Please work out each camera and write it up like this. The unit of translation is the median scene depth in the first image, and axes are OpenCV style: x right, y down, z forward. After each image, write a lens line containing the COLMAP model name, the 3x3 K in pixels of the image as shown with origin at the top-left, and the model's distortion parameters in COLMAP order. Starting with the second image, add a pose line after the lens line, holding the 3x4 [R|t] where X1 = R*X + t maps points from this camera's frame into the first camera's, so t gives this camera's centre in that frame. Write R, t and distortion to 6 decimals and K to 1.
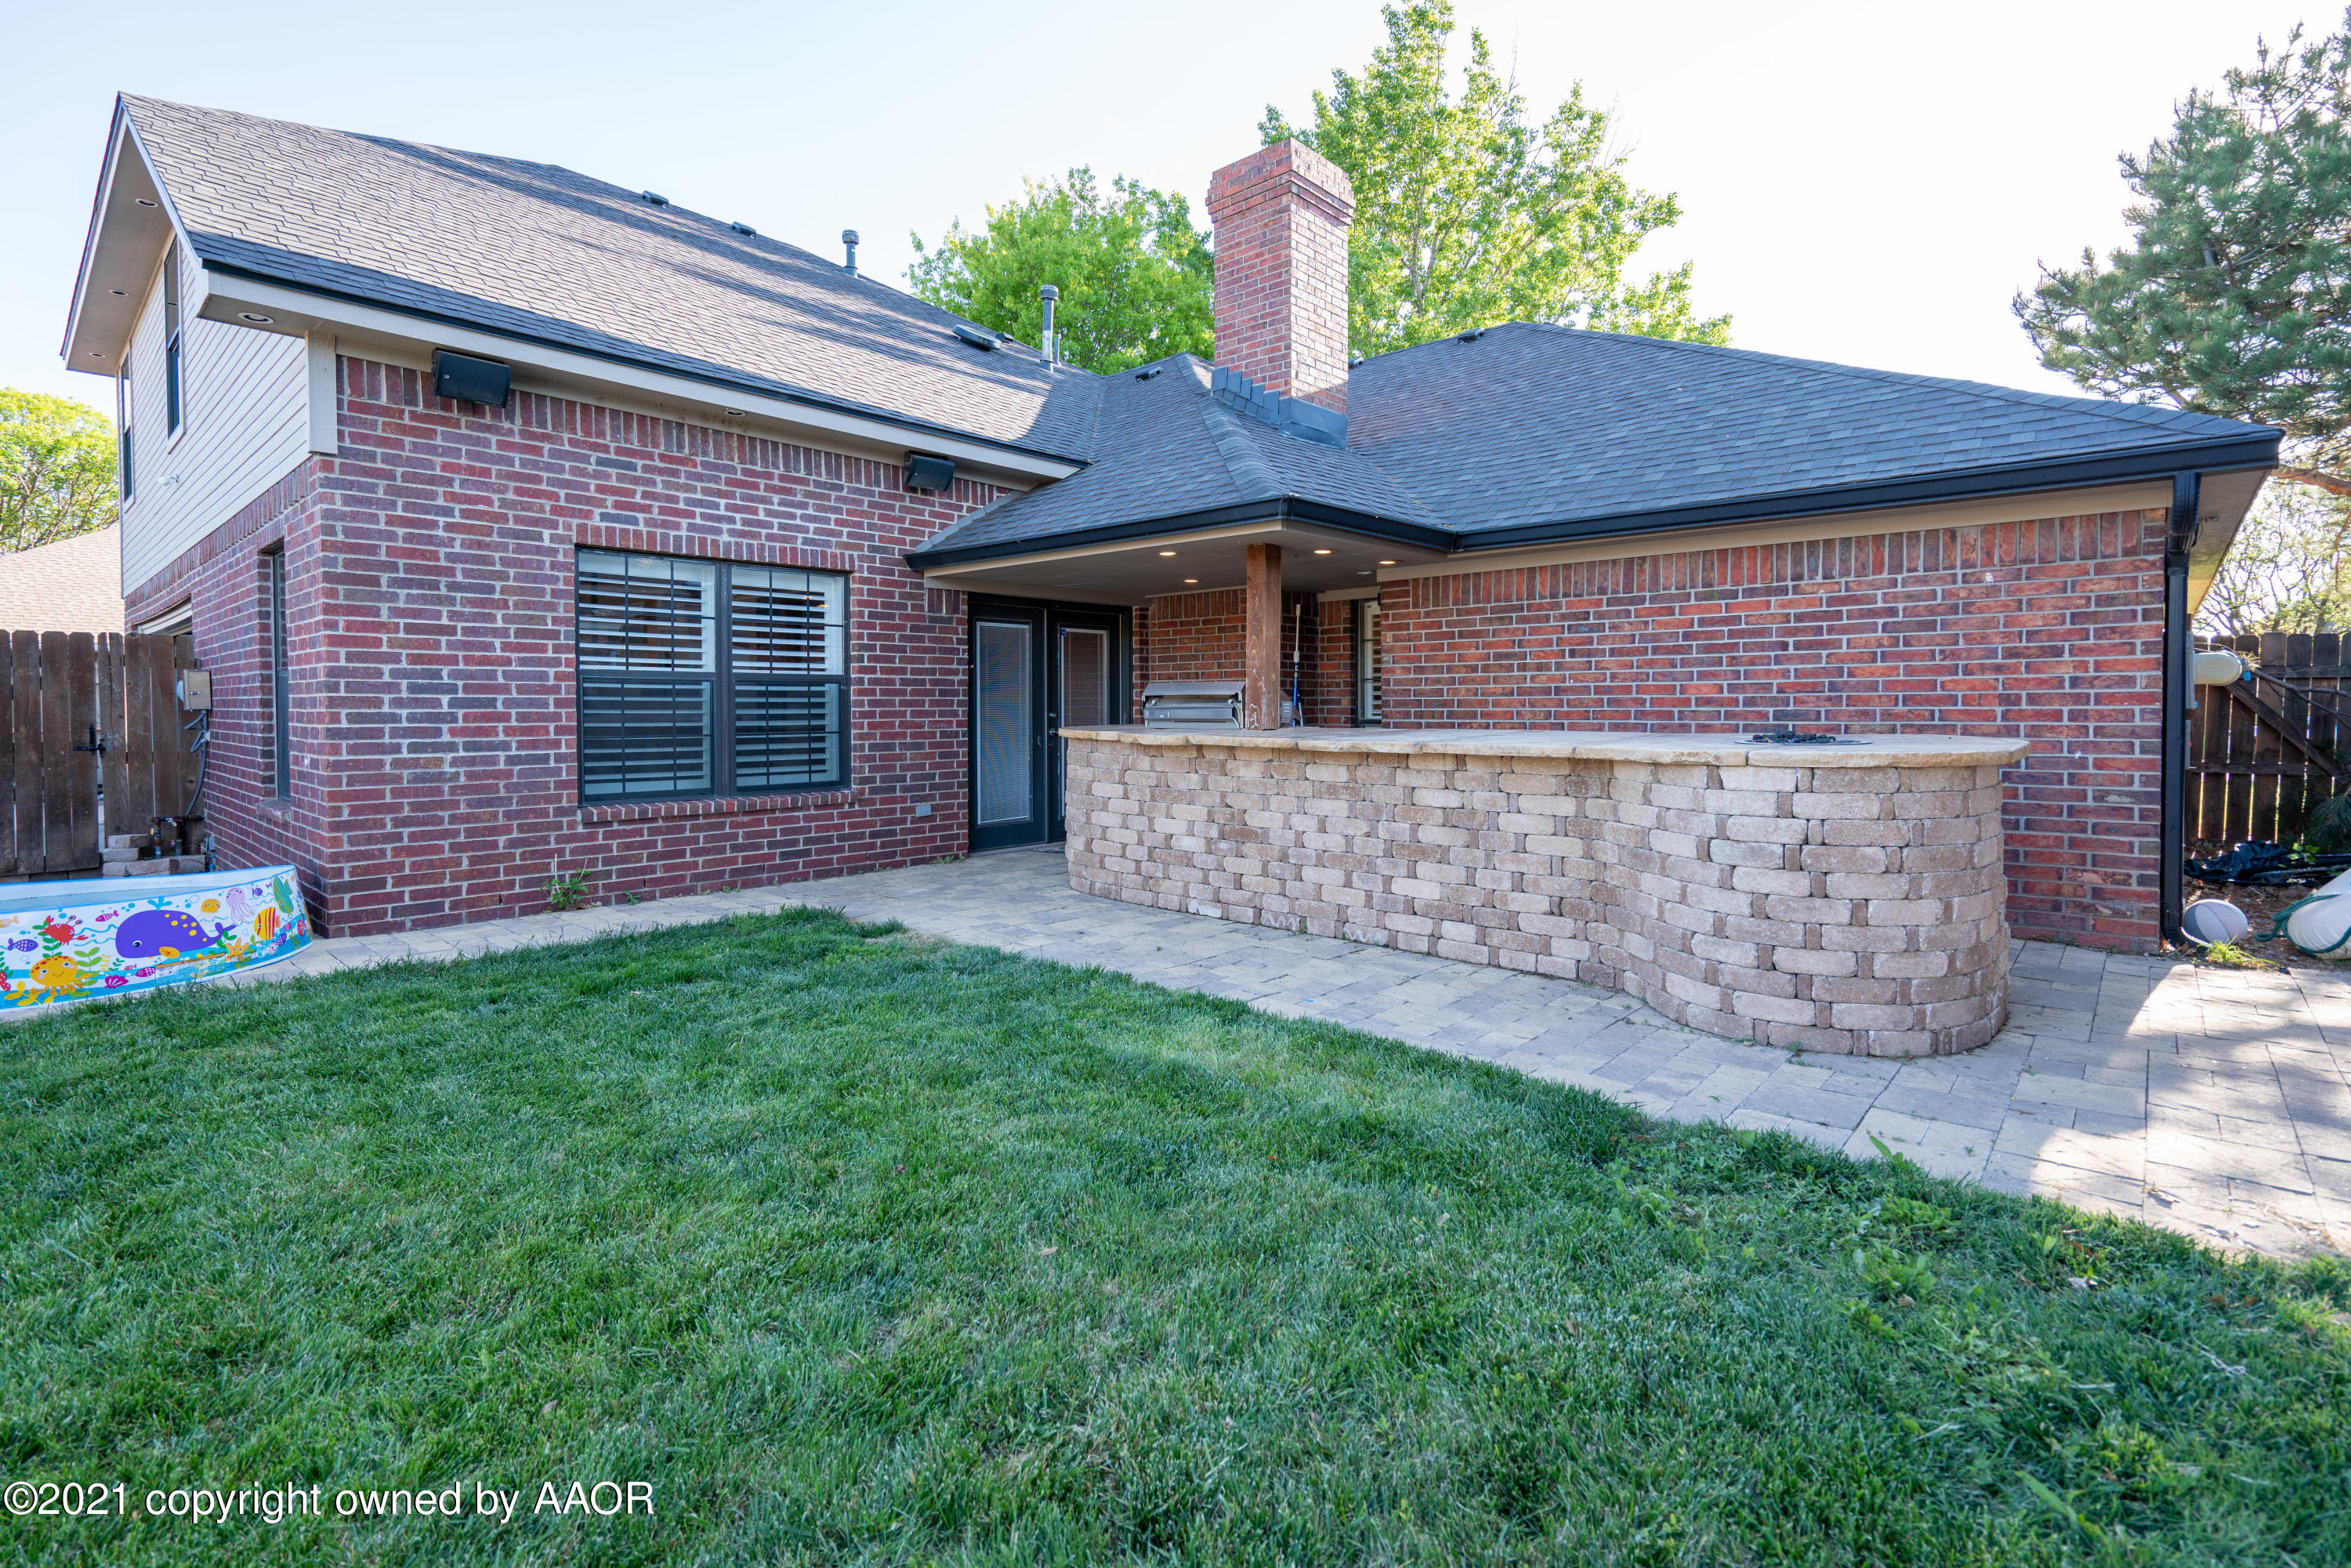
lens RADIAL K [[1090.3, 0, 1166.6], [0, 1090.3, 745.9], [0, 0, 1]] dist [0.001676, 0.000569]
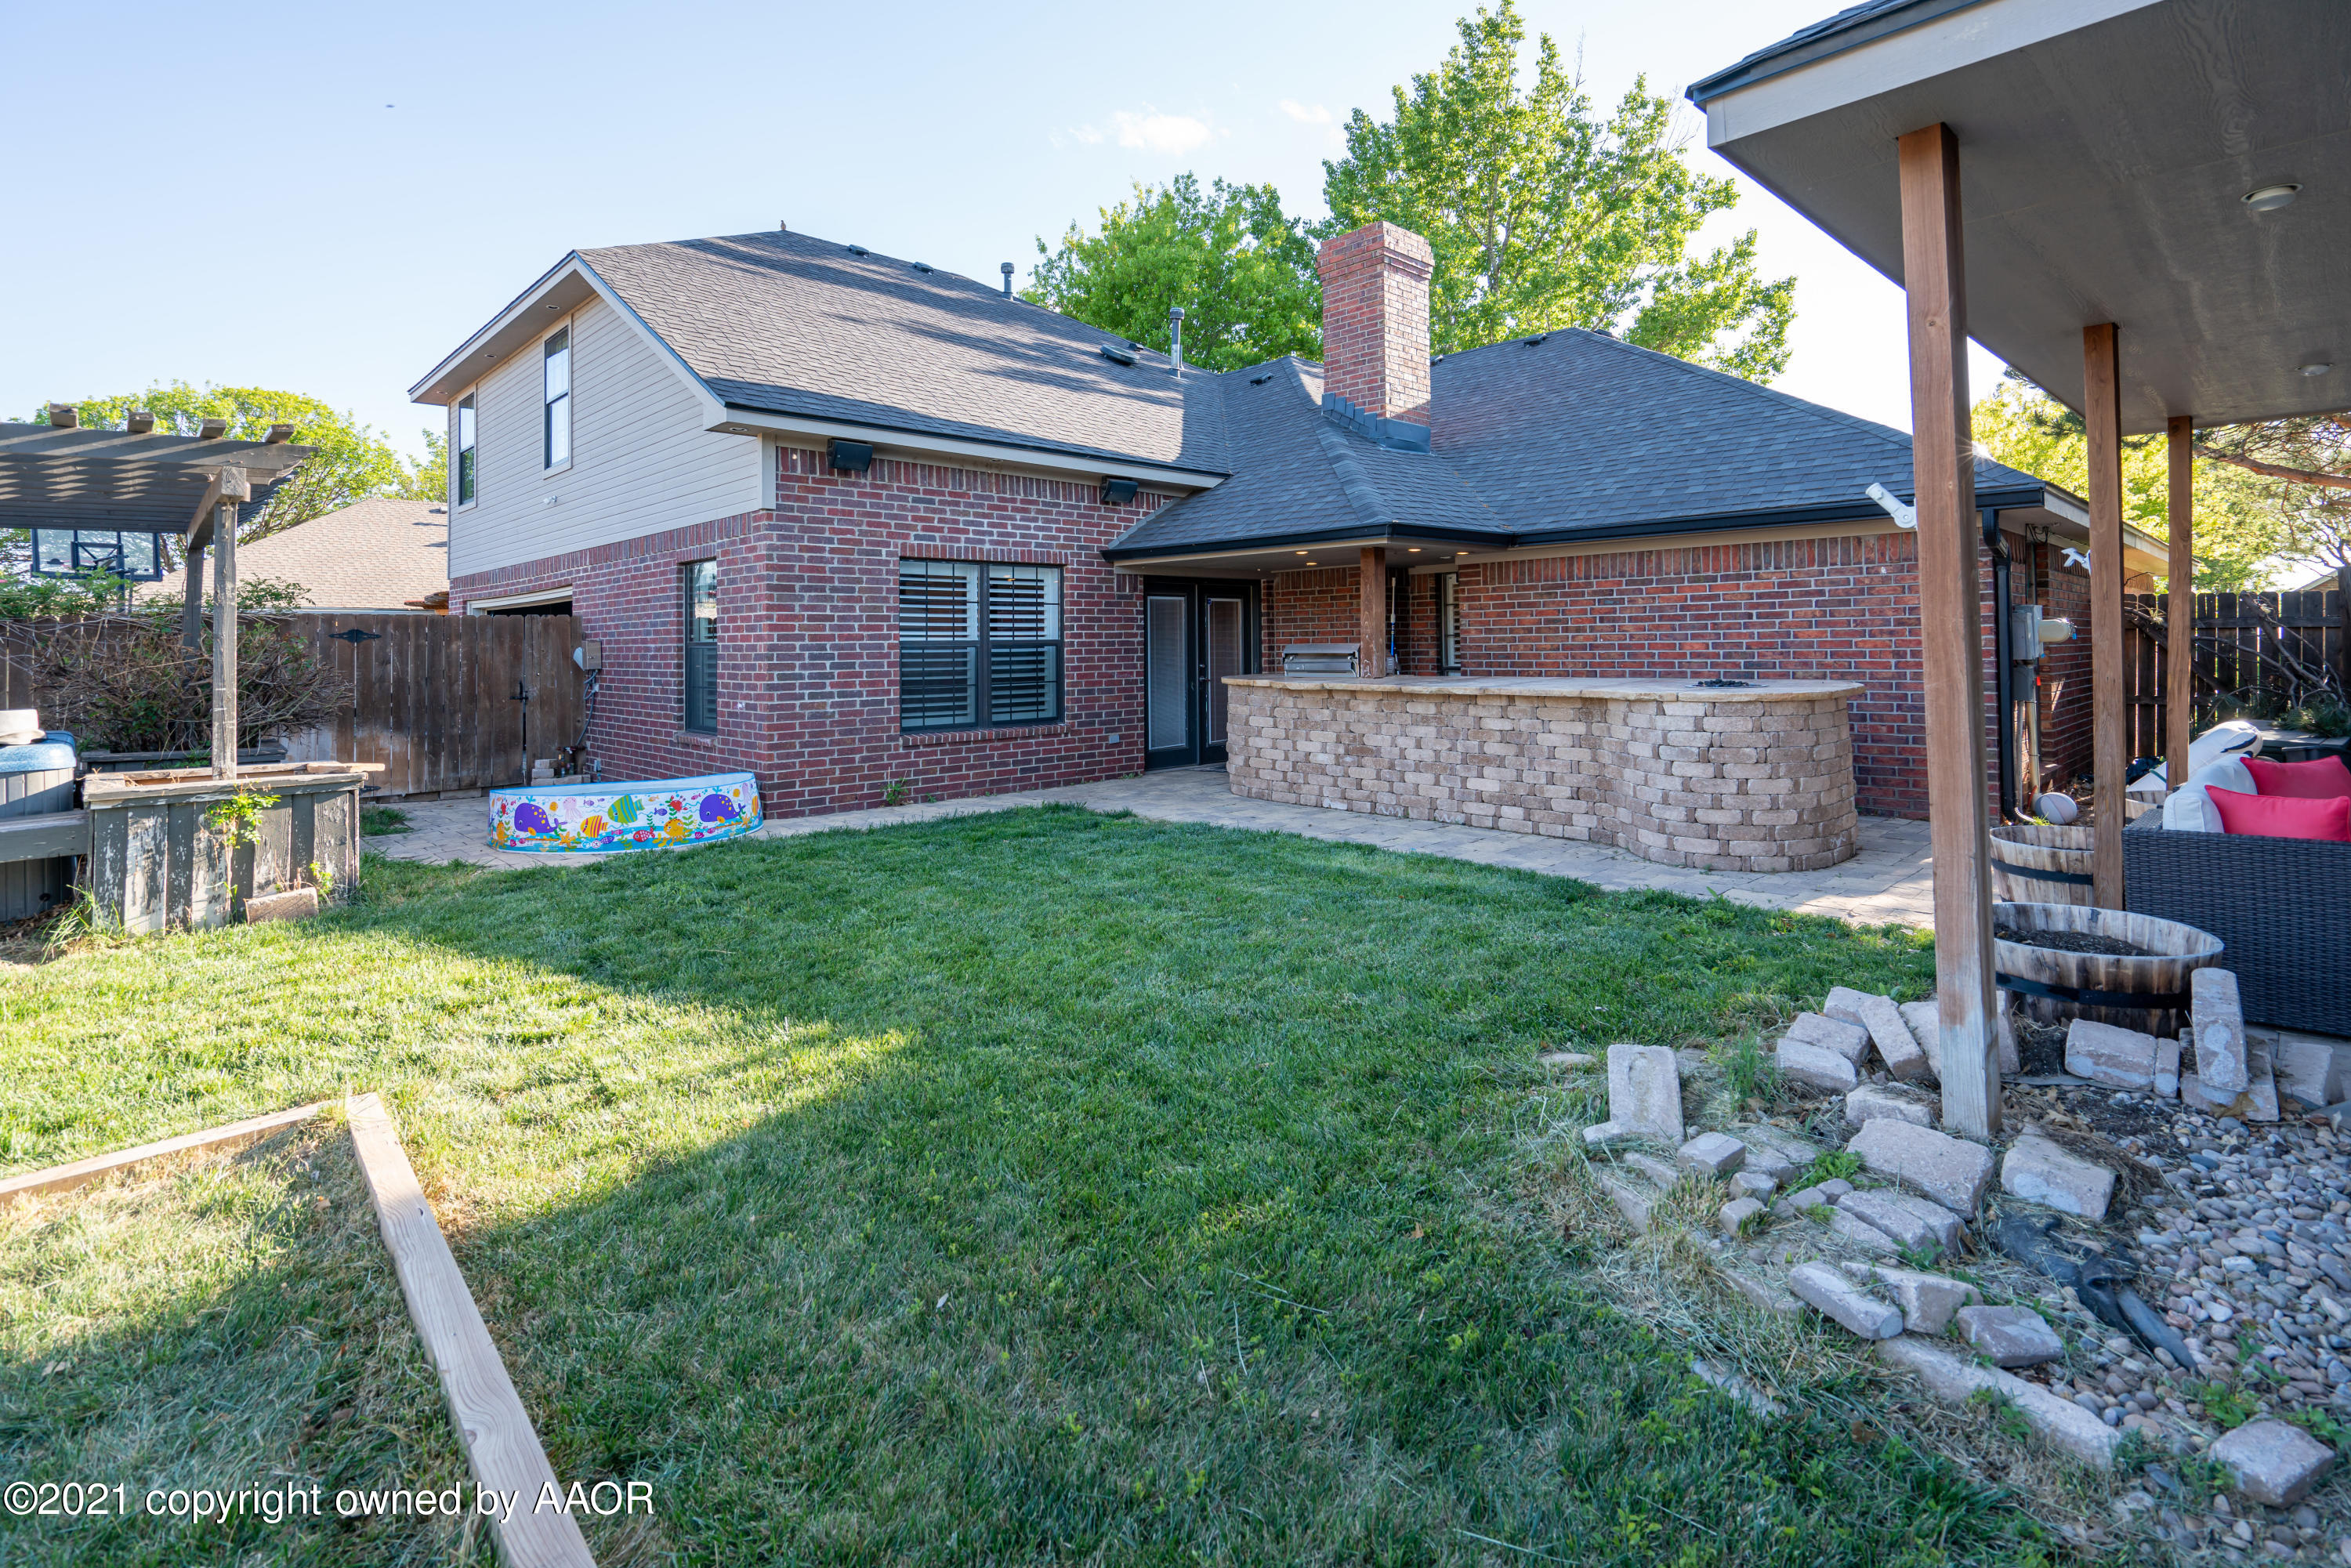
lens RADIAL K [[1102.5, 0, 1148.4], [0, 1102.5, 656.5], [0, 0, 1]] dist [0.010863, 0.000727]
pose [[0.996048, -0.011152, -0.088109, -0.072384], [0.008836, 0.999606, -0.026630, -0.006909], [0.088372, 0.025746, 0.995755, -0.427501]]
